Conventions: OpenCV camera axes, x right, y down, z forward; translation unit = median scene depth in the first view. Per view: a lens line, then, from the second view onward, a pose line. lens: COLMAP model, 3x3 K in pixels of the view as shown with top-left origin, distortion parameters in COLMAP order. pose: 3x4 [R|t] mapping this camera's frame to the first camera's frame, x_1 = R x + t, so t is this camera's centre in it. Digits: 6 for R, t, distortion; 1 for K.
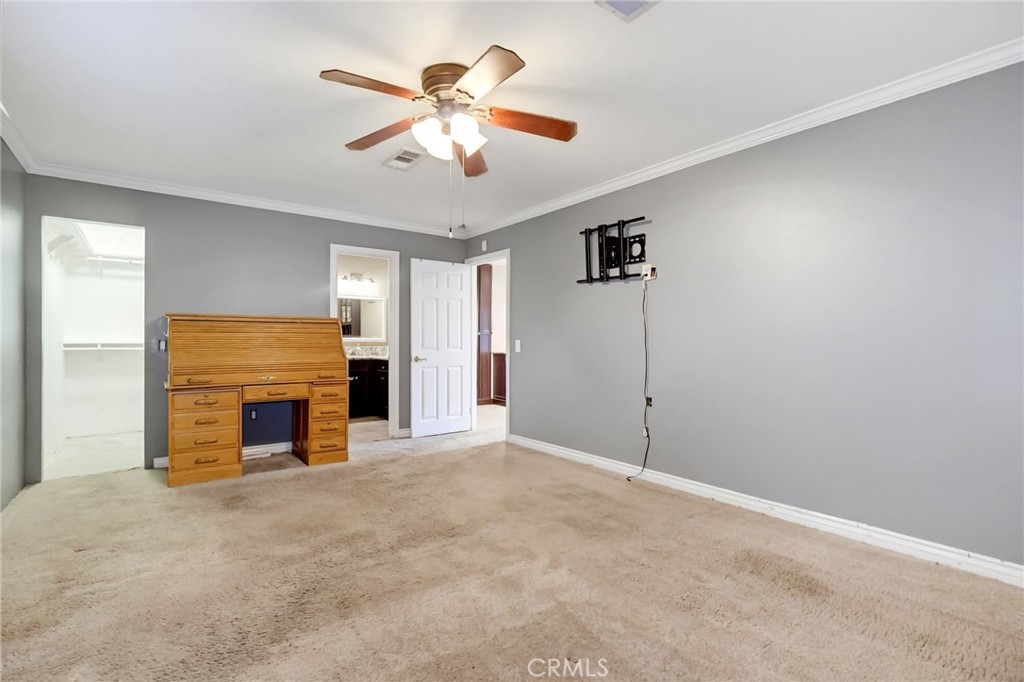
lens RADIAL K [[479.0, 0, 514.4], [0, 479.0, 341.7], [0, 0, 1]] dist [-0.002477, -0.000245]
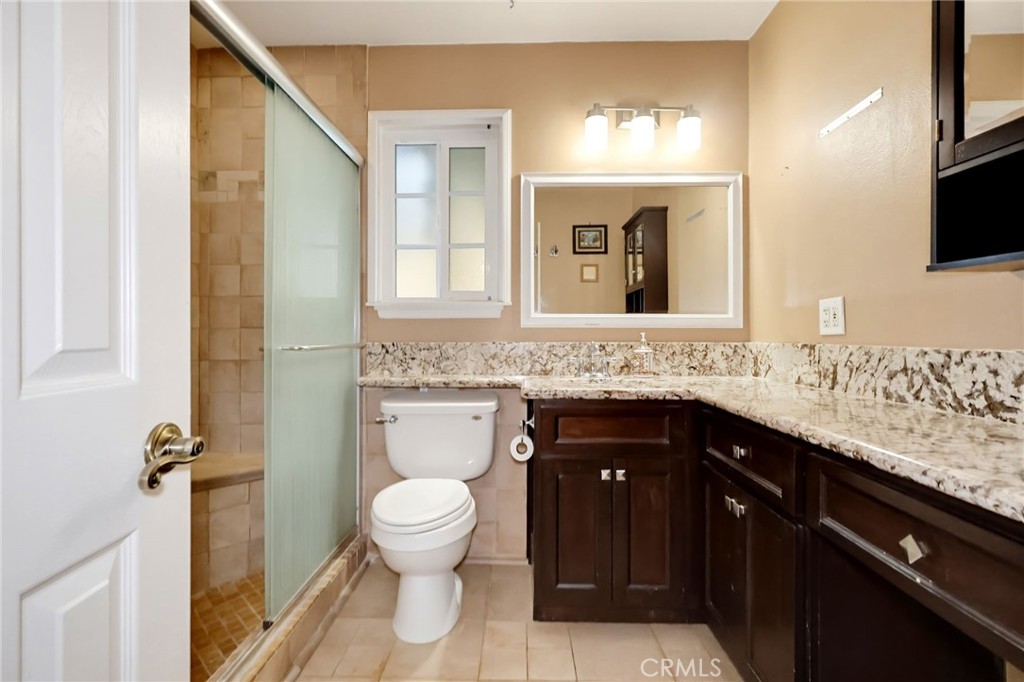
lens RADIAL K [[472.5, 0, 510.9], [0, 472.5, 328.2], [0, 0, 1]] dist [-0.001120, 0.000141]
pose [[0.784795, 0.000440, -0.619756, -0.201411], [0.004810, 0.999965, 0.006801, -0.001632], [0.619737, -0.008319, 0.784765, 0.690660]]
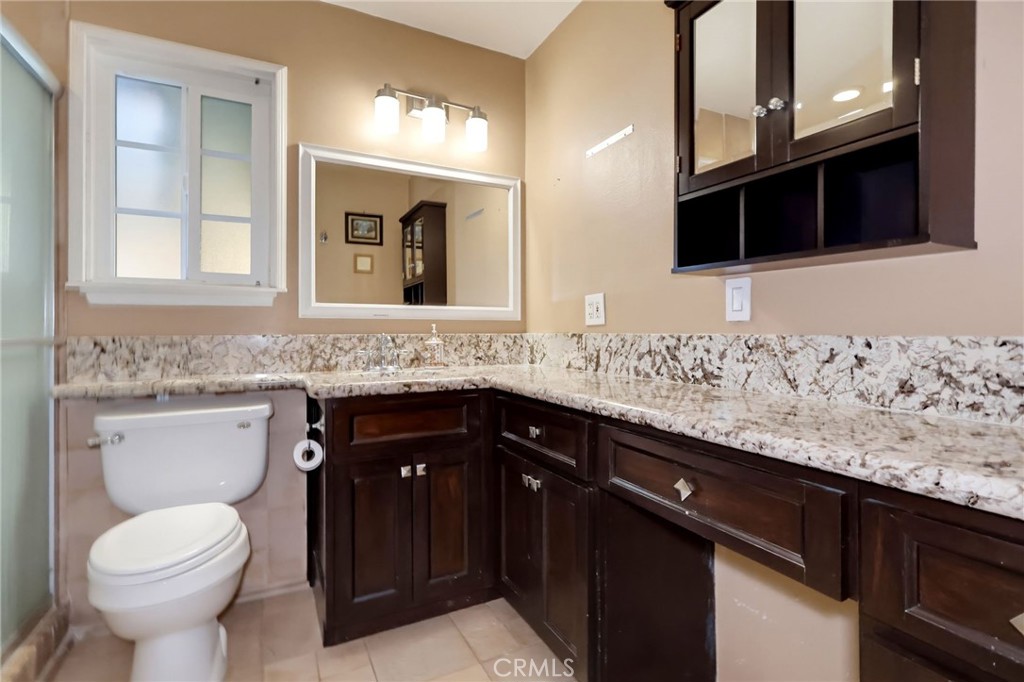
lens RADIAL K [[478.8, 0, 511.8], [0, 478.8, 323.2], [0, 0, 1]] dist [-0.009929, 0.000760]
pose [[0.986407, 0.001190, -0.164318, -0.221032], [-0.000540, 0.999992, 0.004000, 0.001345], [0.164322, -0.003857, 0.986399, 0.688042]]
